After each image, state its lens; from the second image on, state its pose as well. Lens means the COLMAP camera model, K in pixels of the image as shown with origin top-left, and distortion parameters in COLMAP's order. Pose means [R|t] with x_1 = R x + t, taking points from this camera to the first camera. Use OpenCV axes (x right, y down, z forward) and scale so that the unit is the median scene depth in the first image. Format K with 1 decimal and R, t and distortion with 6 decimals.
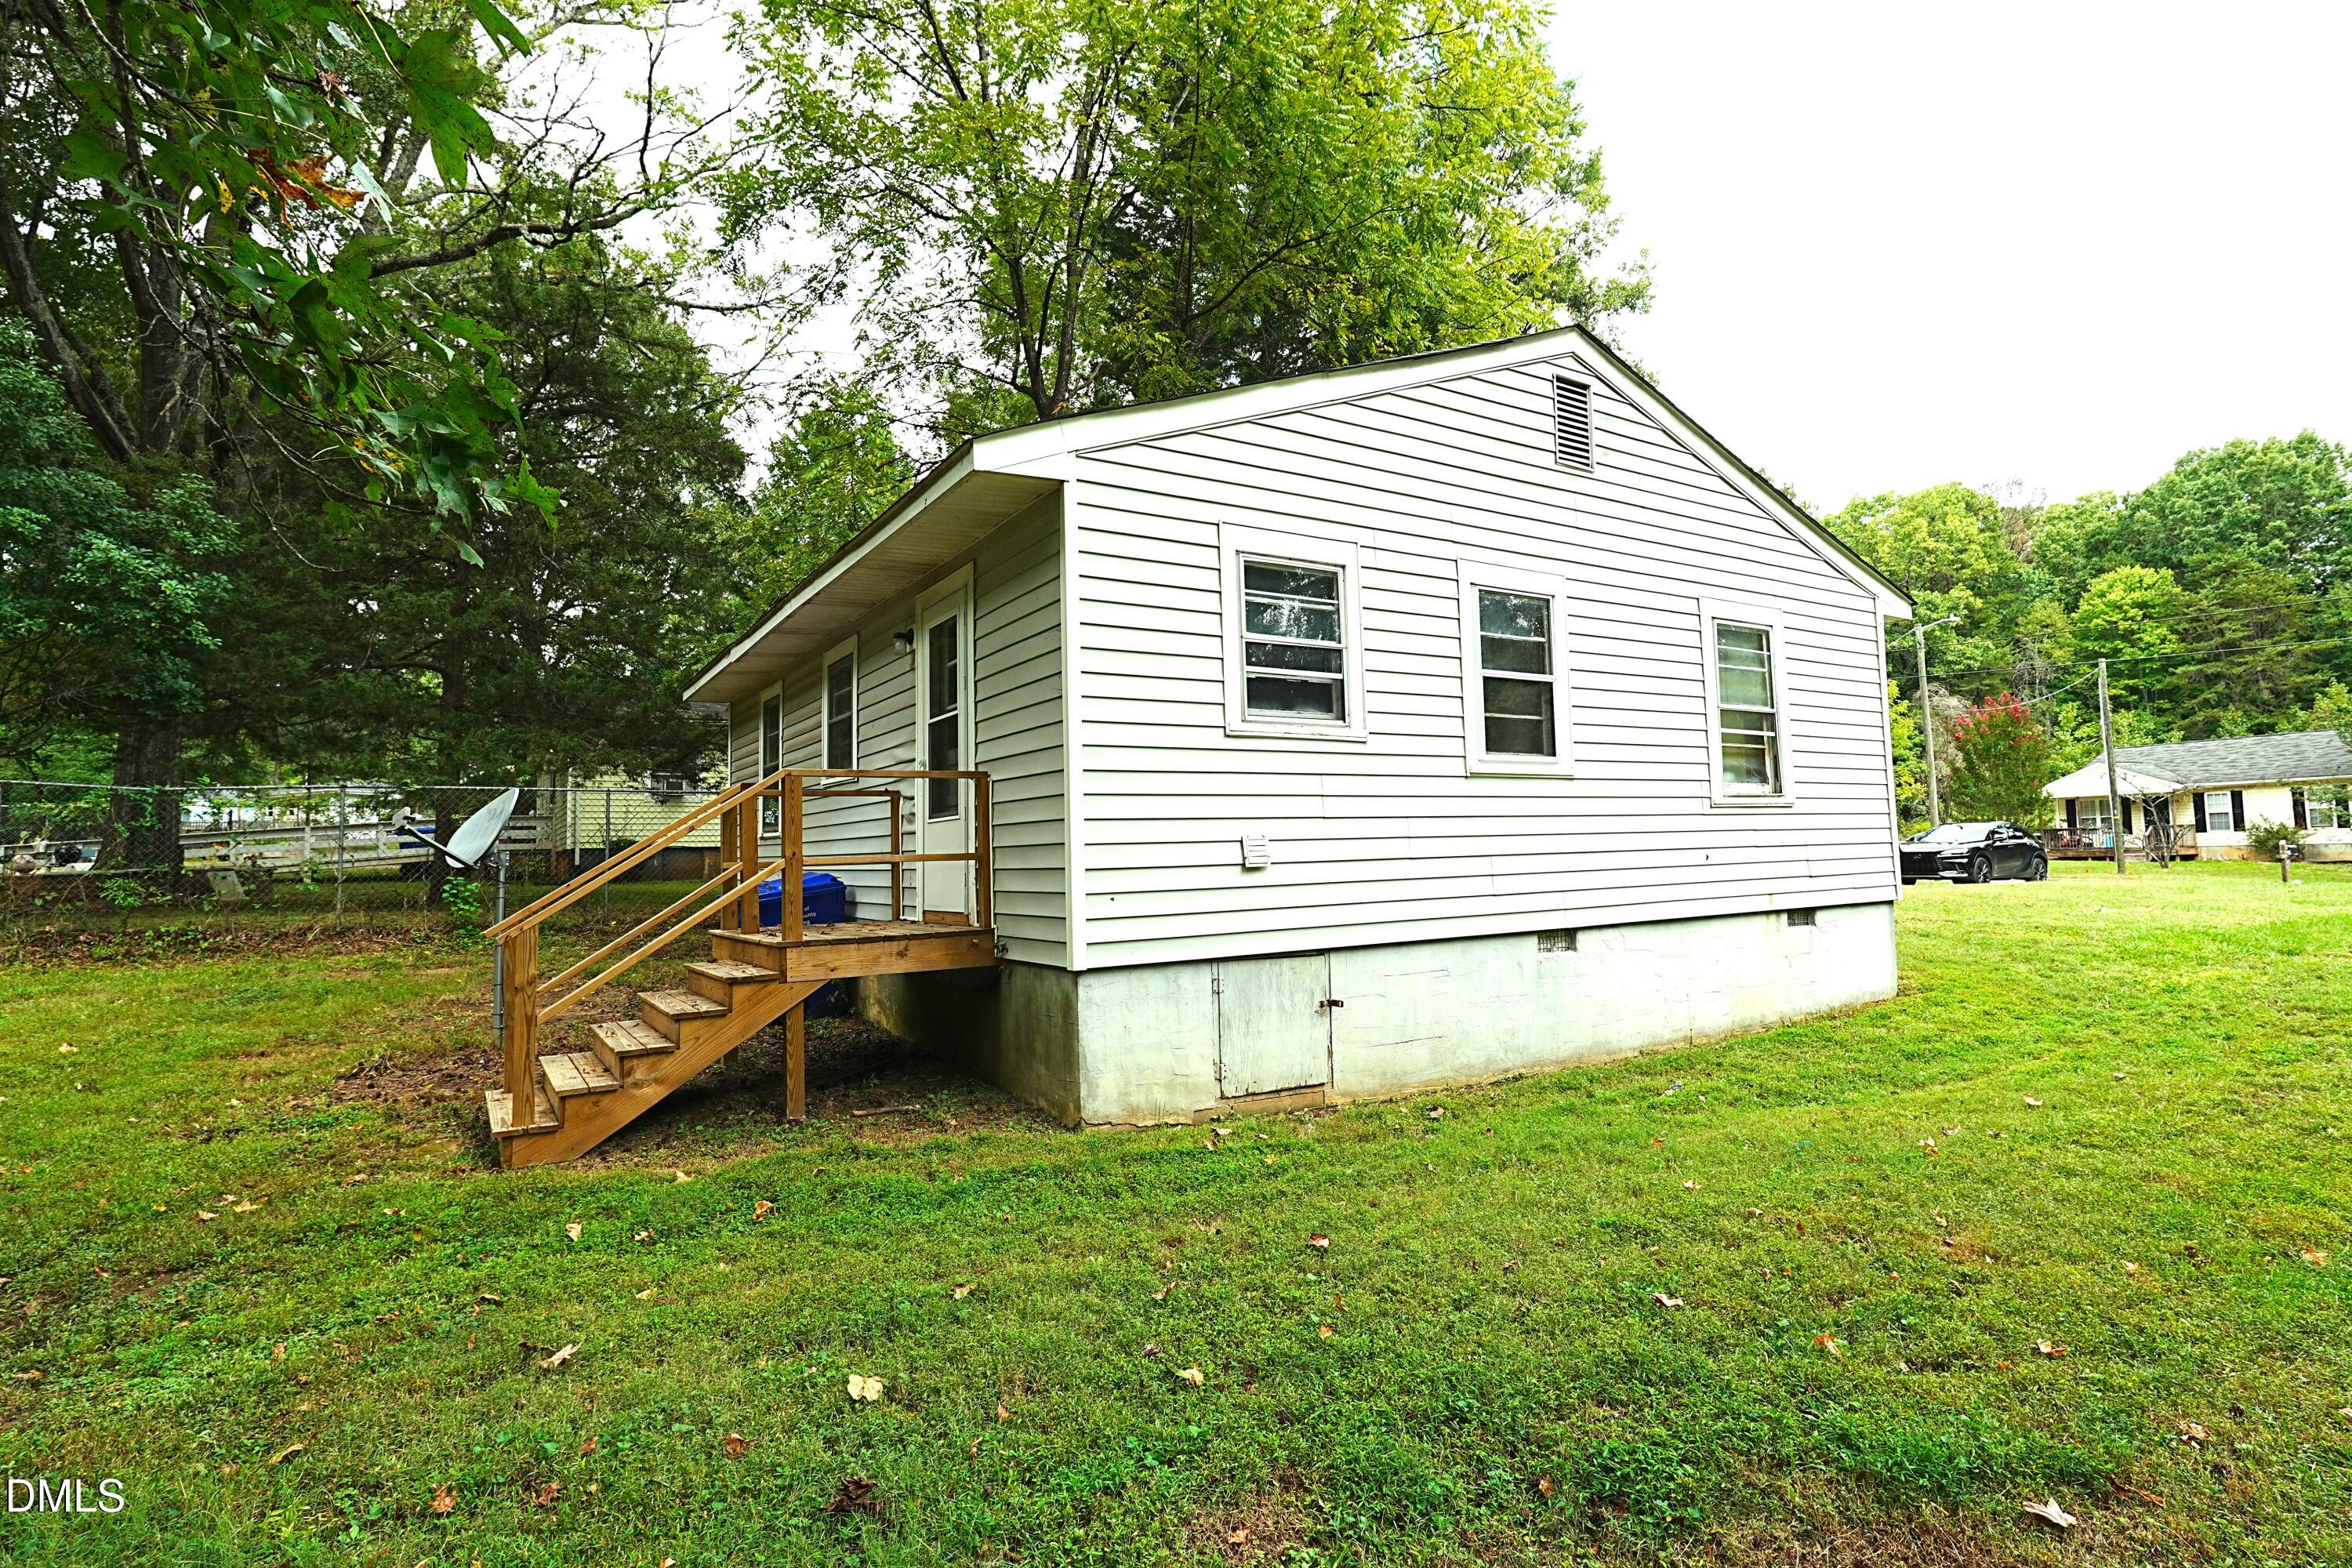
lens RADIAL K [[1136.8, 0, 1168.3], [0, 1136.8, 795.5], [0, 0, 1]] dist [-0.001599, 0.001004]
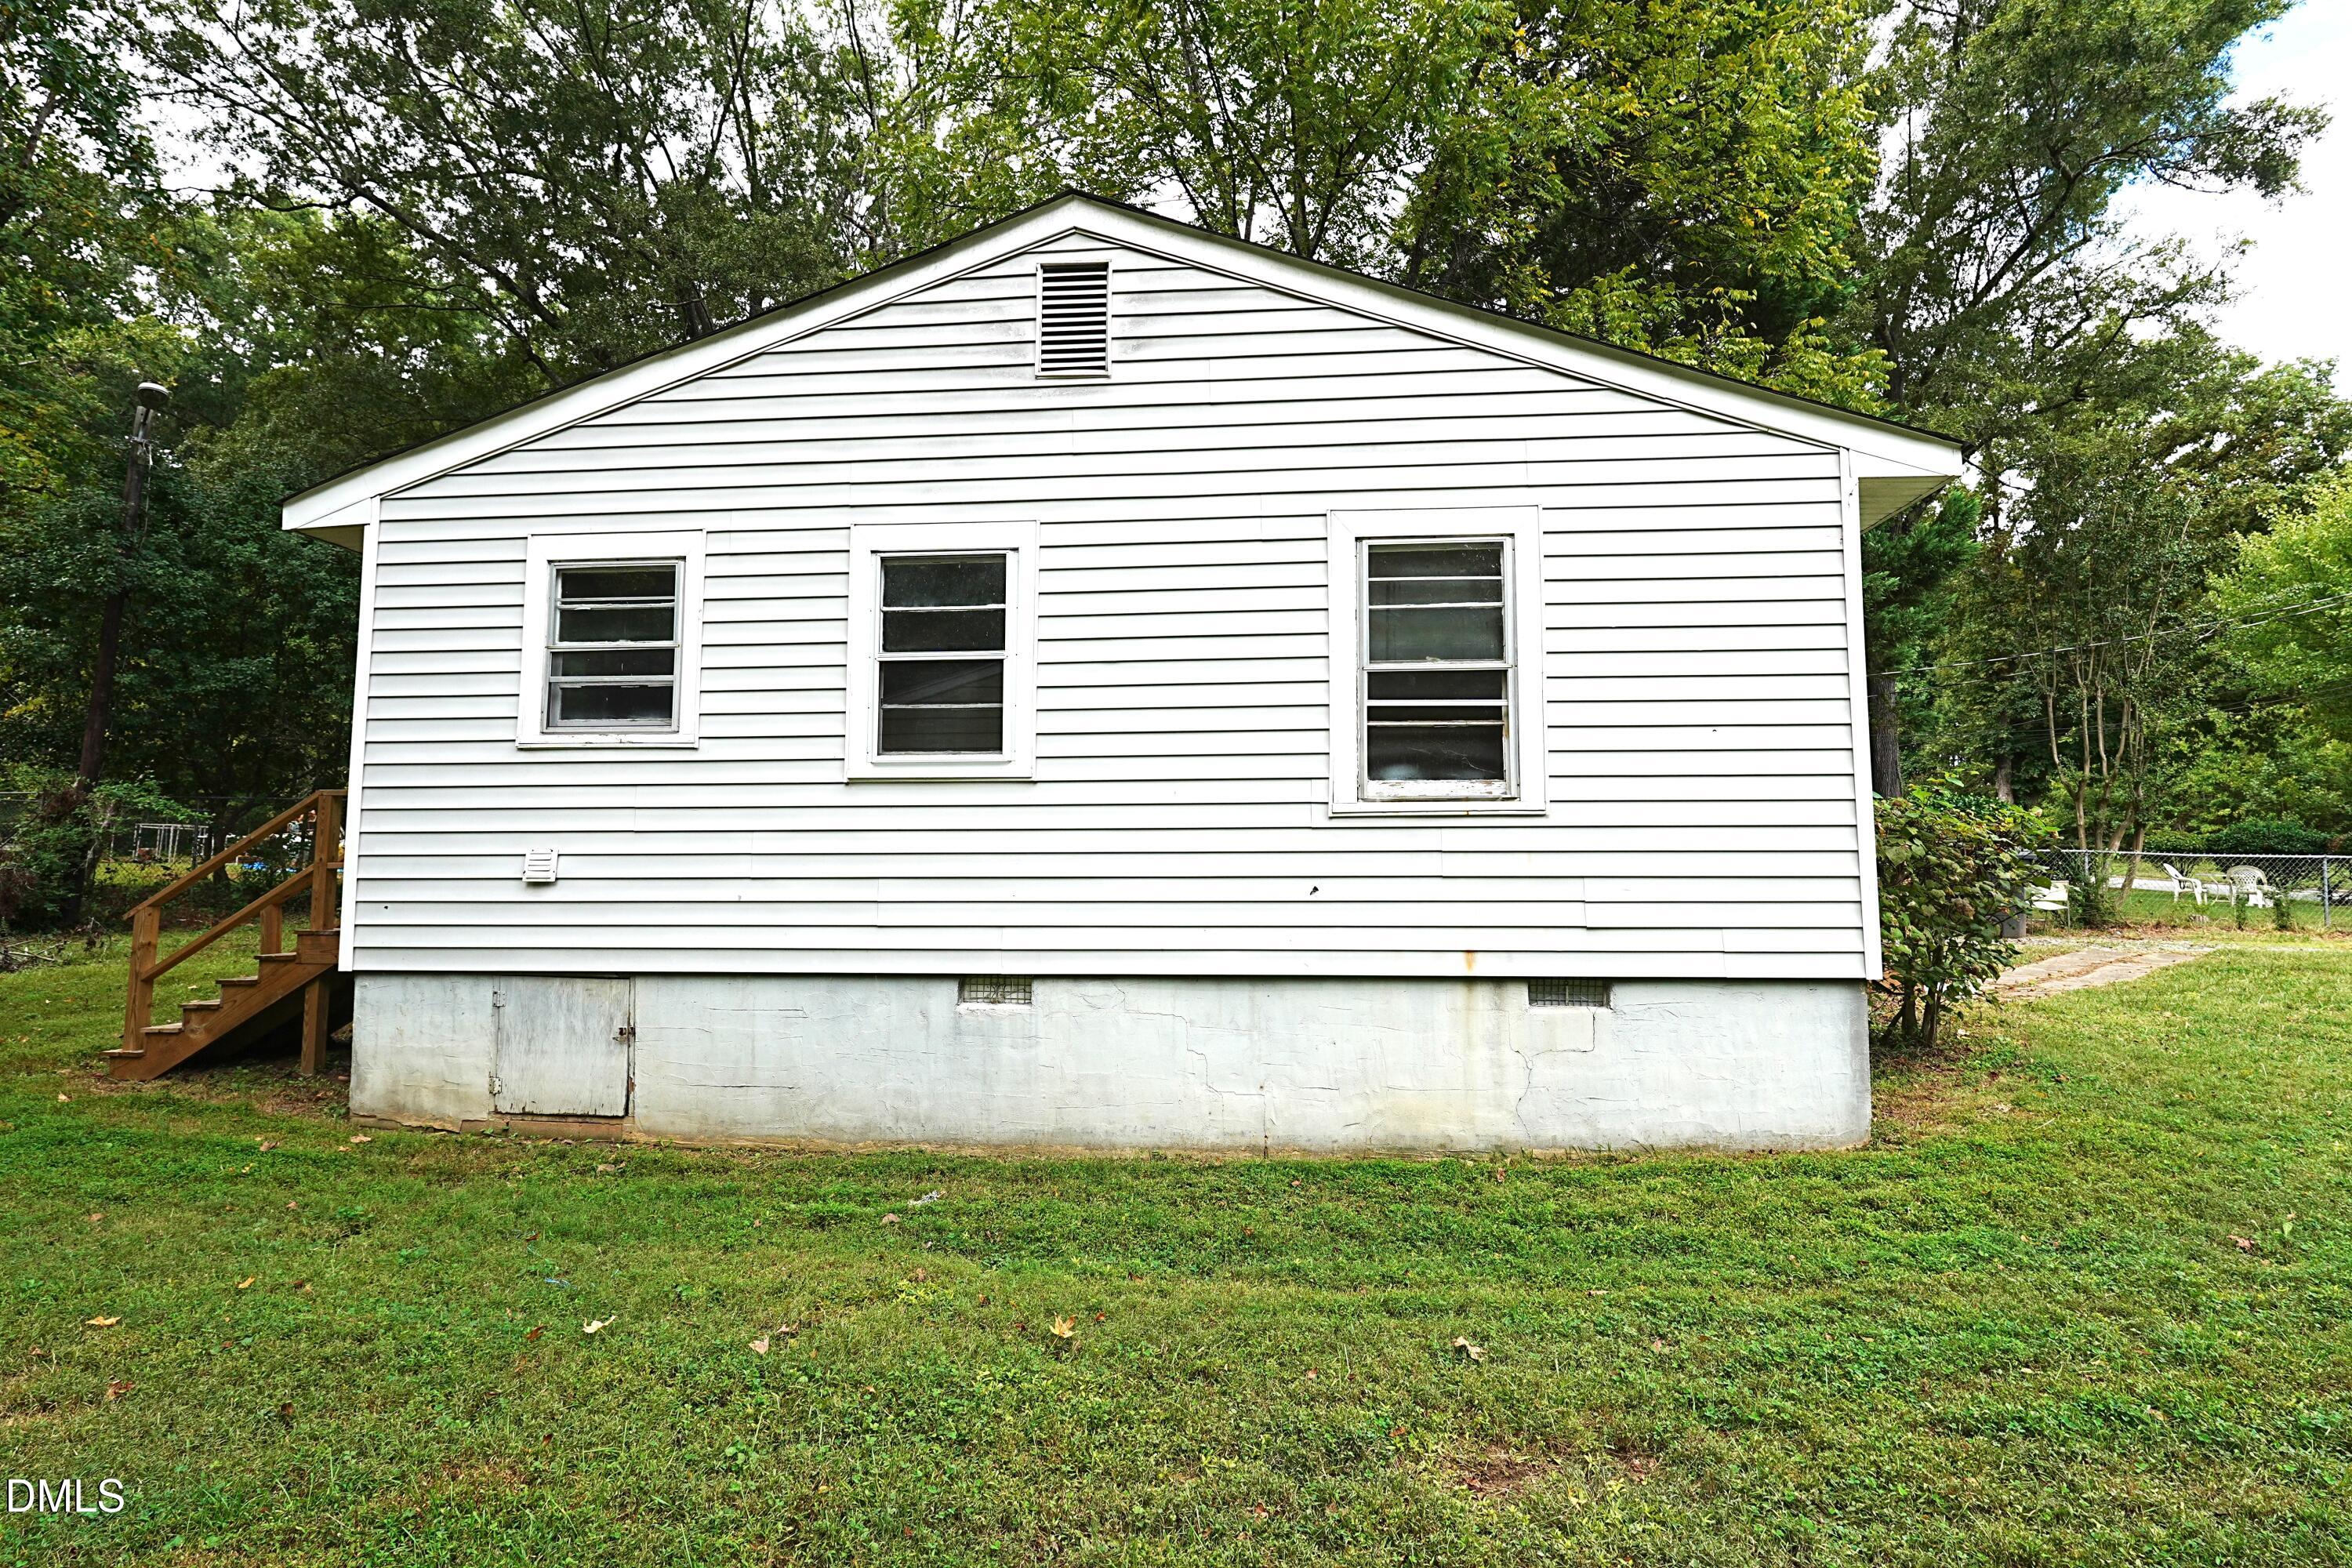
lens RADIAL K [[1136.8, 0, 1174.0], [0, 1136.8, 775.2], [0, 0, 1]] dist [-0.001599, 0.001004]
pose [[0.805473, -0.016803, -0.592394, 1.018013], [0.012822, 0.999858, -0.010927, -0.010947], [0.592493, 0.001205, 0.805574, 0.496008]]
